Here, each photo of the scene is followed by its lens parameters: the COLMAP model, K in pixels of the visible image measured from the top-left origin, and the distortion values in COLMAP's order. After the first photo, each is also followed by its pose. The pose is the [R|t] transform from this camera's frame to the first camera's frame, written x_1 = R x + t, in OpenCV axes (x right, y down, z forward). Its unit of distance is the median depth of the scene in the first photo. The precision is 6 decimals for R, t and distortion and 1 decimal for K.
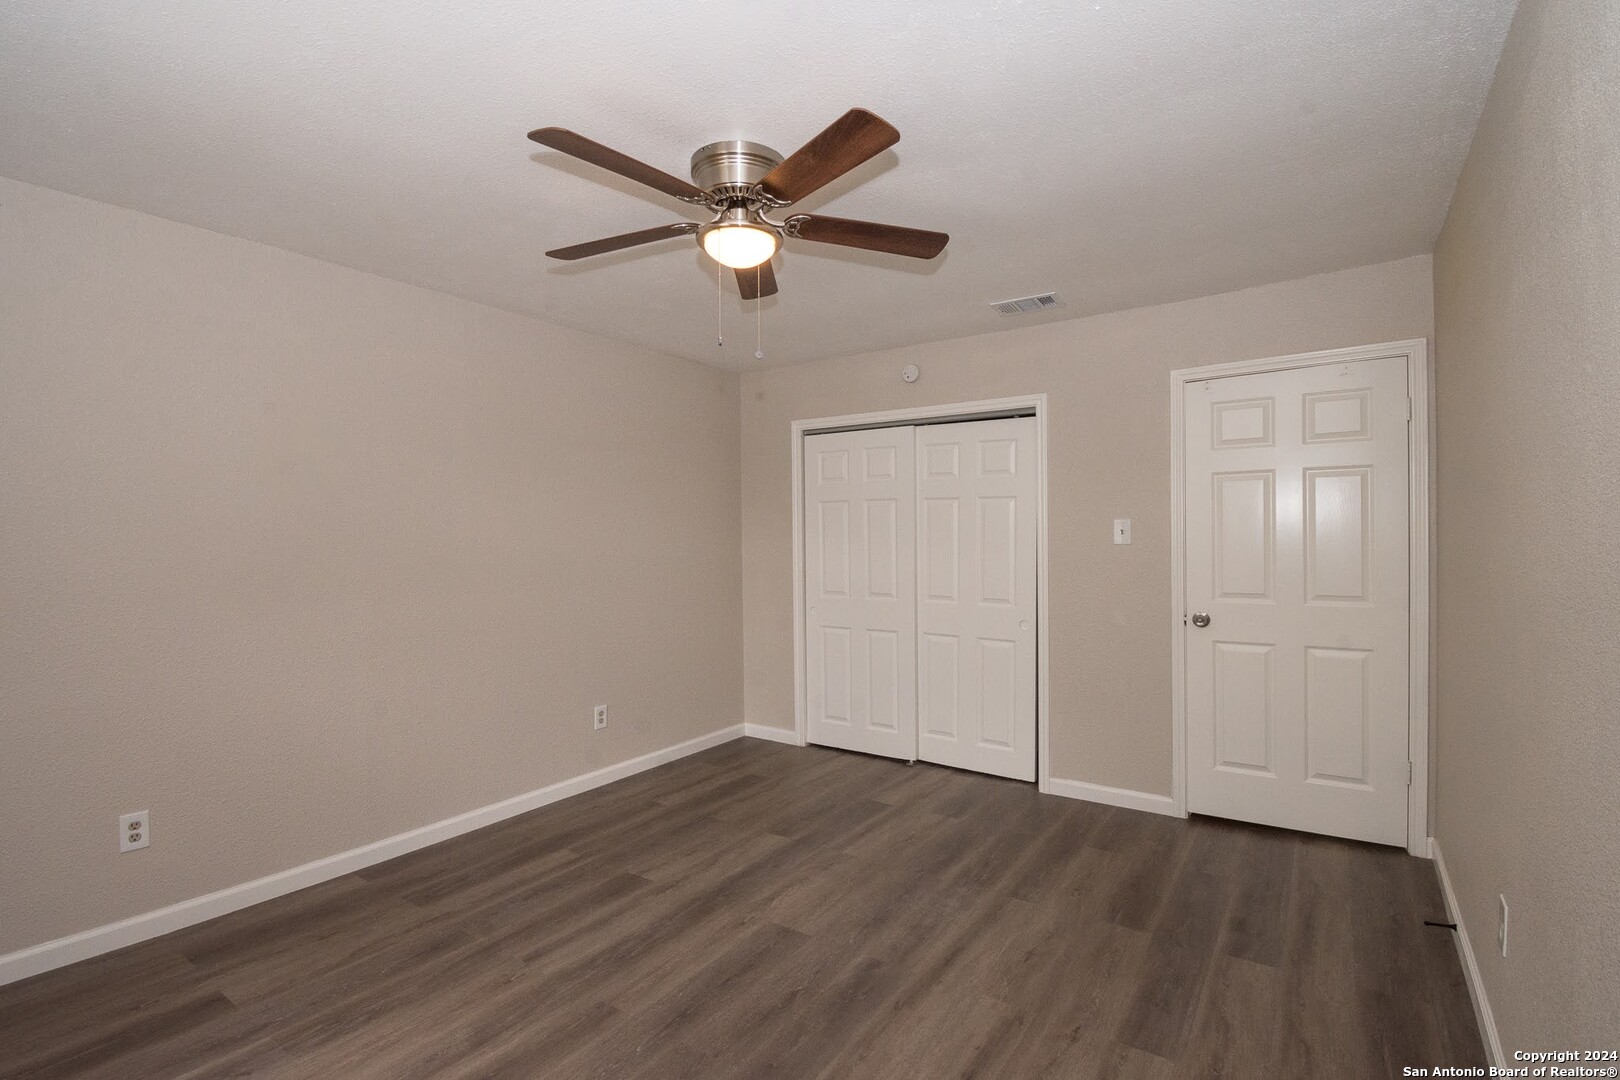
lens RADIAL K [[742.6, 0, 814.3], [0, 742.6, 546.5], [0, 0, 1]] dist [0.022102, -0.029629]
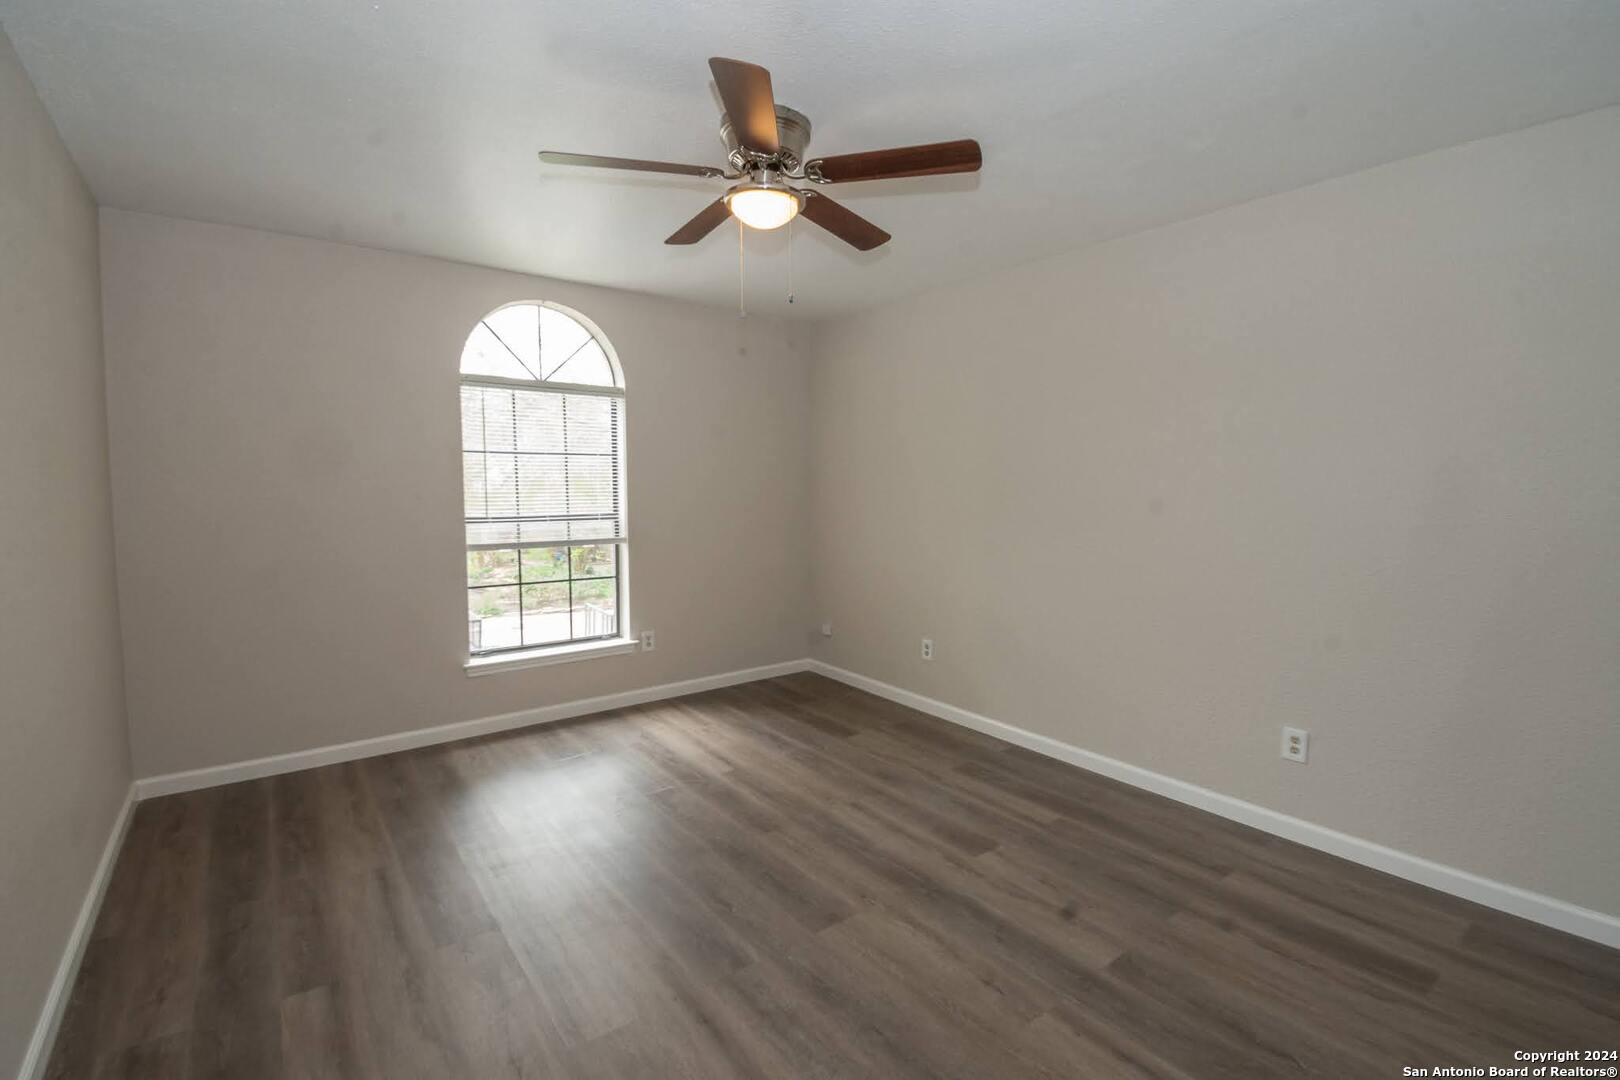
lens RADIAL K [[742.6, 0, 814.3], [0, 742.6, 546.5], [0, 0, 1]] dist [0.022102, -0.029629]
pose [[-0.322056, 0.085388, -0.942862, 0.725095], [-0.013334, 0.995416, 0.094702, -0.022690], [0.946627, 0.043072, -0.319442, 1.143296]]
